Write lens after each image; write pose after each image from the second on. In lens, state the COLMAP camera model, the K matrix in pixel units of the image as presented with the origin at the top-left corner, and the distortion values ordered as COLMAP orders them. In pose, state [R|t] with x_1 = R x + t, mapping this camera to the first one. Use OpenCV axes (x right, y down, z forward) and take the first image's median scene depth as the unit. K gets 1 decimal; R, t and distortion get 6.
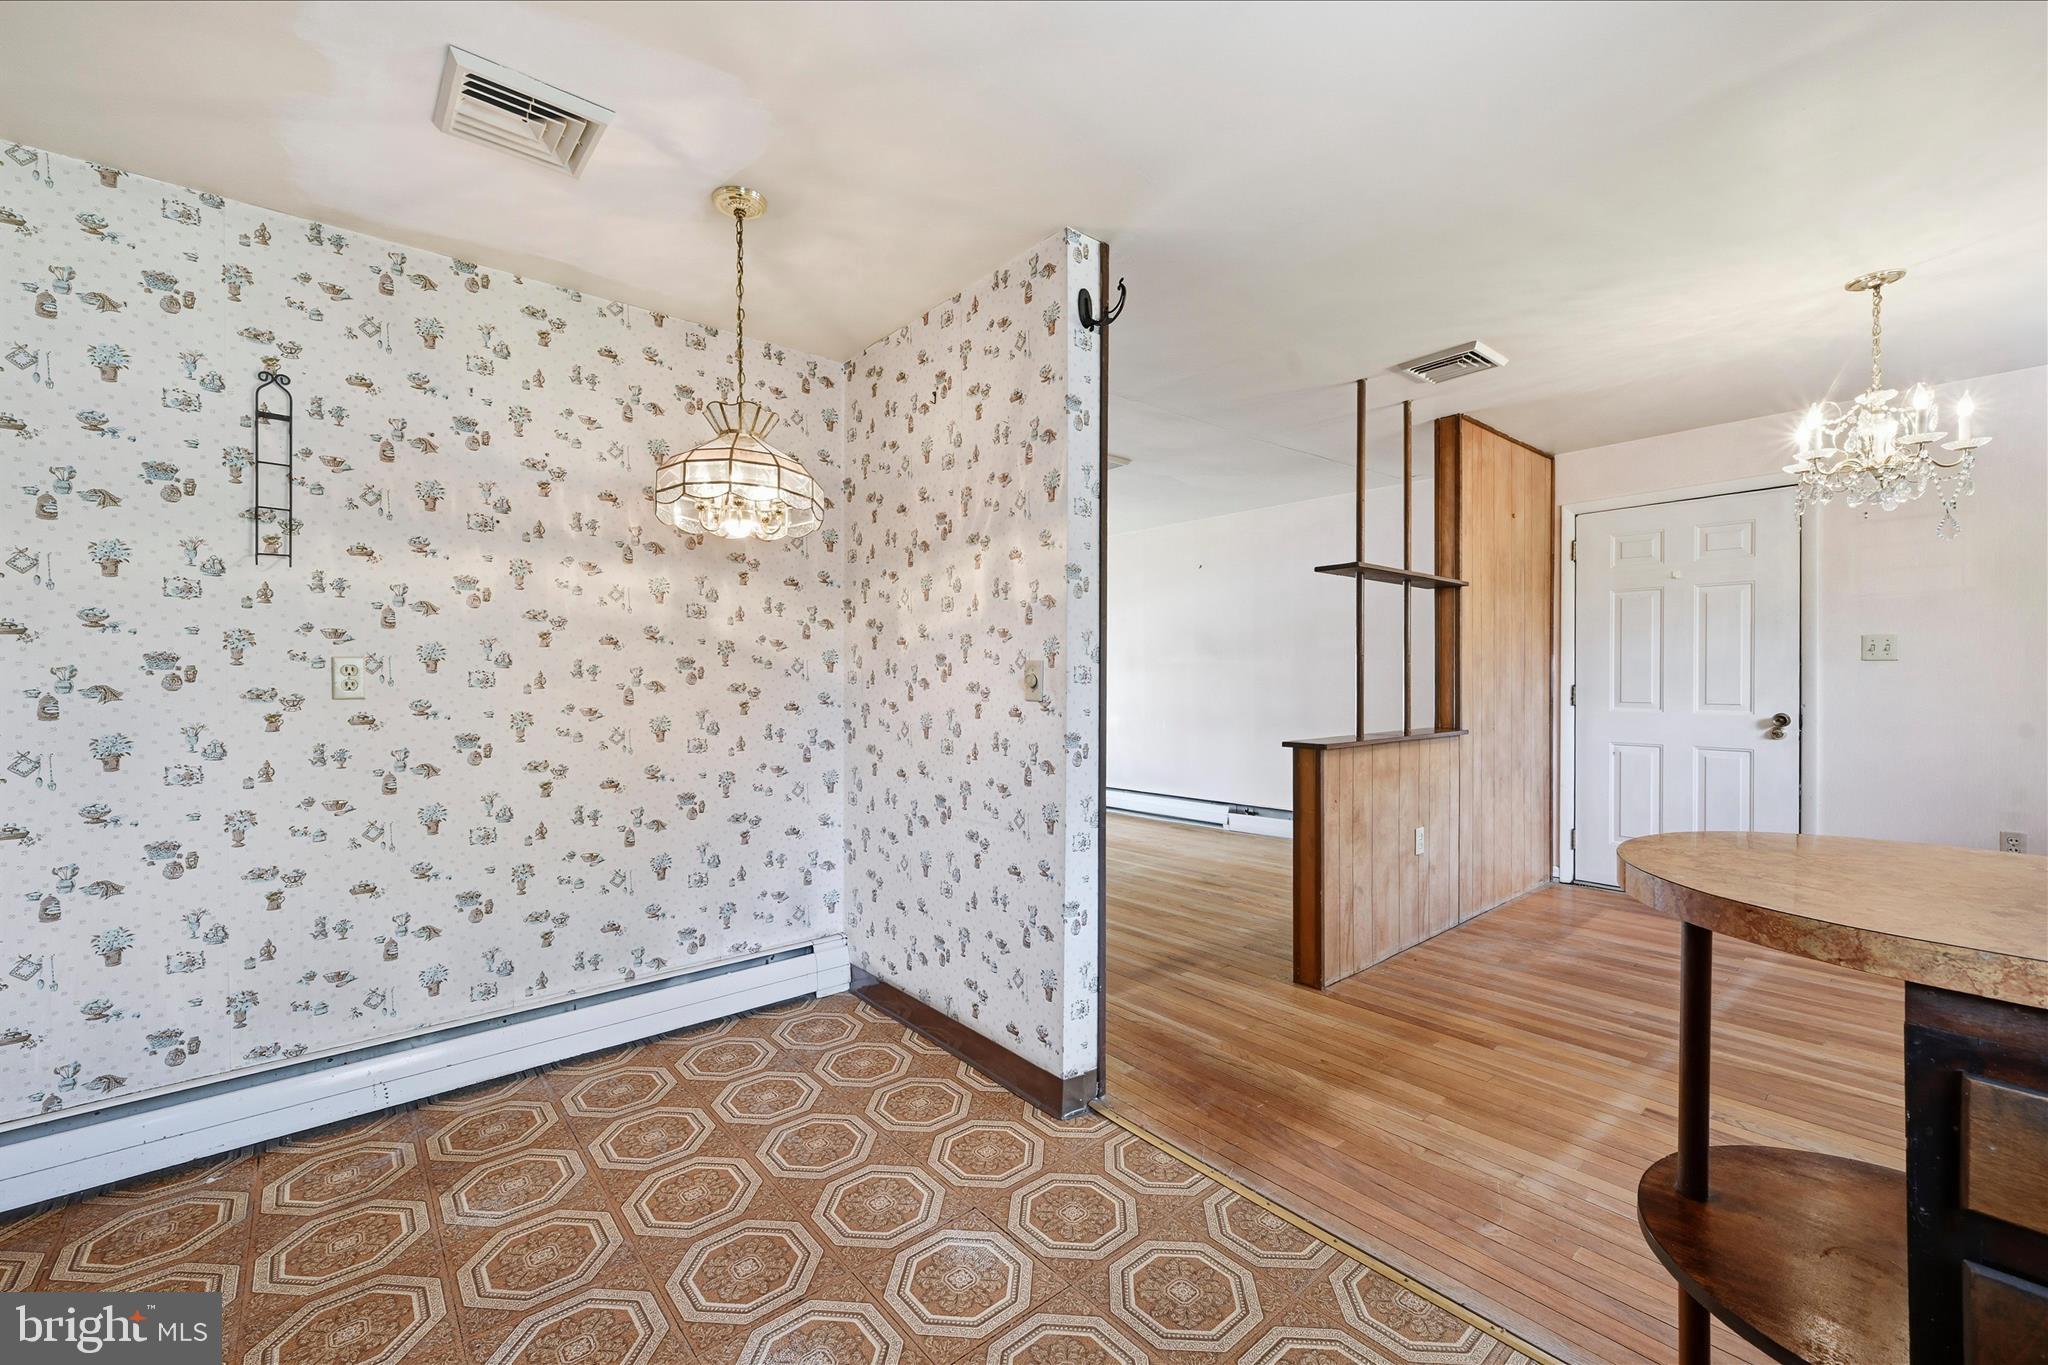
lens RADIAL K [[824.9, 0, 1032.8], [0, 824.9, 679.1], [0, 0, 1]] dist [0.003031, 0.000511]
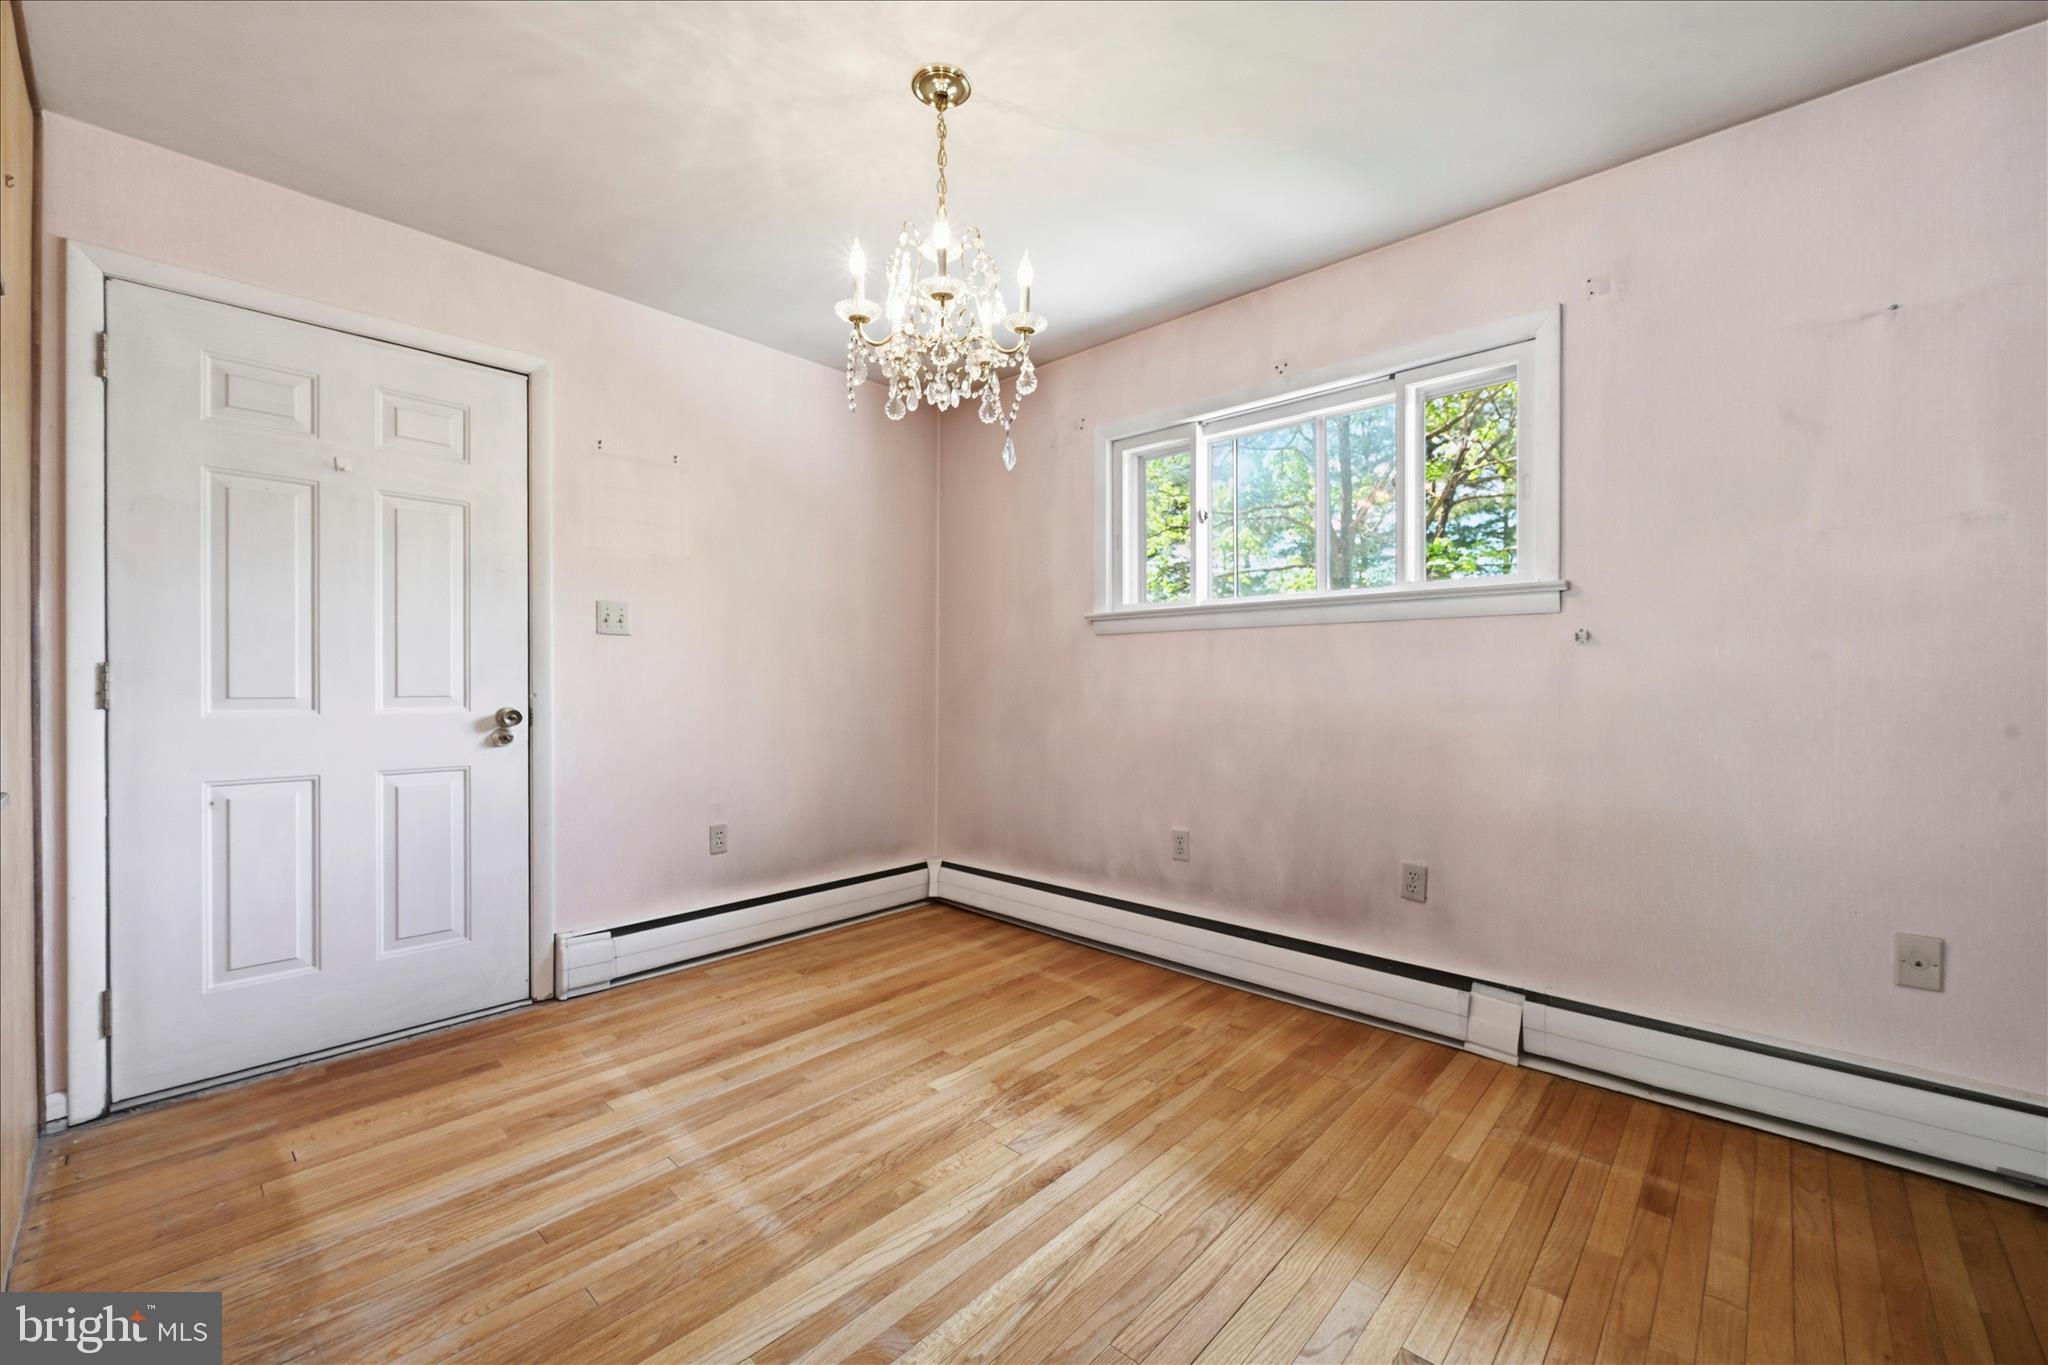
lens RADIAL K [[824.9, 0, 1032.8], [0, 824.9, 679.1], [0, 0, 1]] dist [0.003031, 0.000511]
pose [[-0.124495, 0.003557, 0.992214, 0.237849], [-0.000642, 0.999993, -0.003666, 0.026828], [-0.992220, -0.001094, -0.124492, 0.851549]]
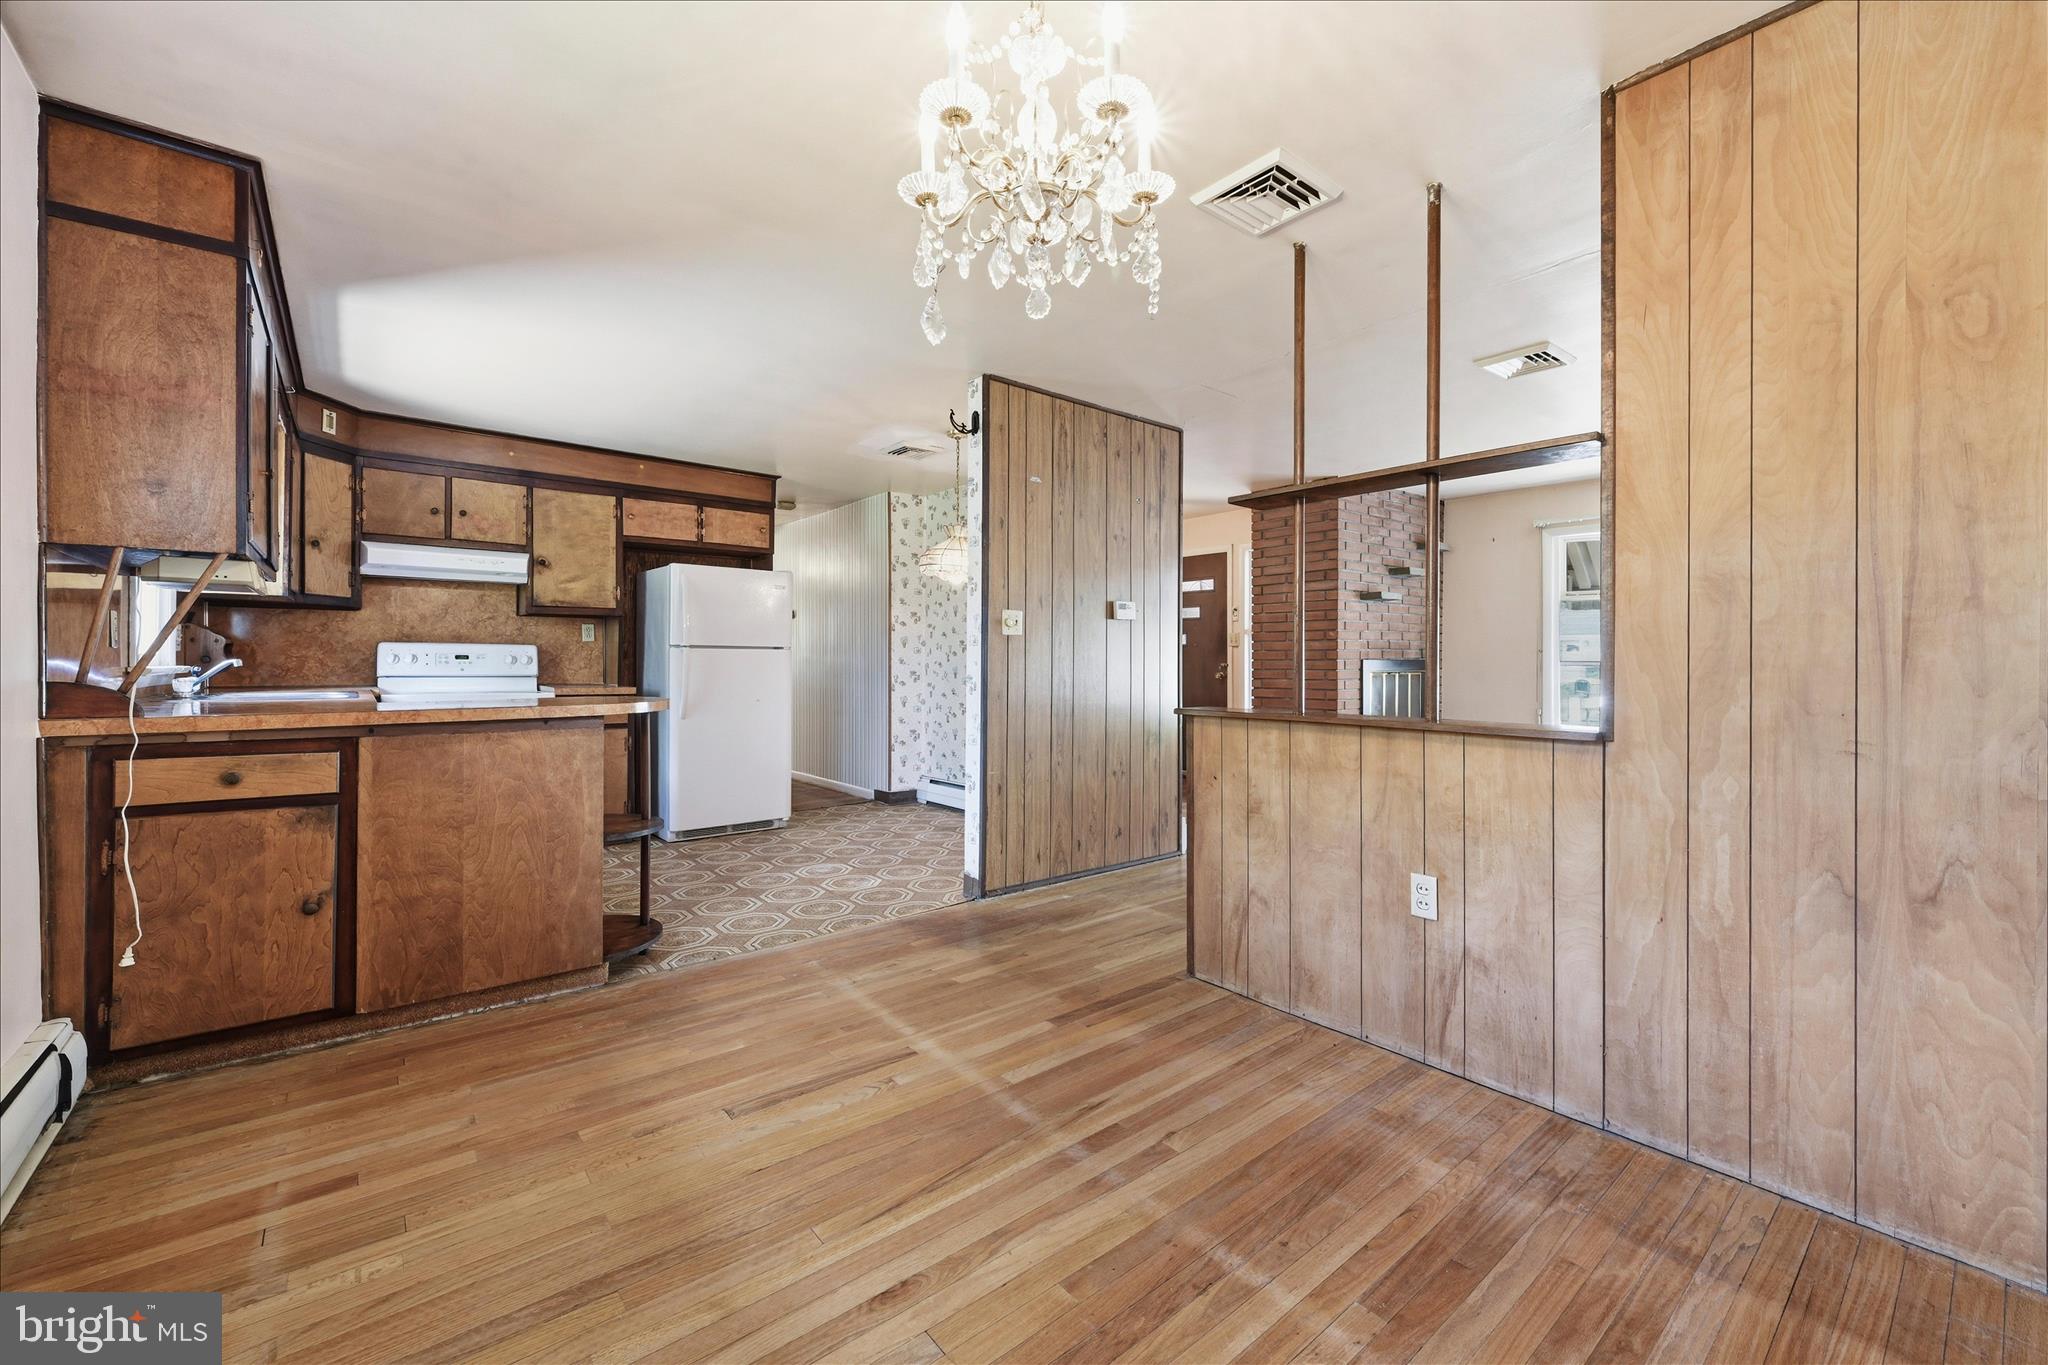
lens RADIAL K [[824.9, 0, 1032.8], [0, 824.9, 679.1], [0, 0, 1]] dist [0.003031, 0.000511]
pose [[-0.017015, 0.022381, -0.999605, 1.283336], [-0.000812, 0.999749, 0.022398, 0.022051], [0.999855, 0.001193, -0.016993, 0.846681]]
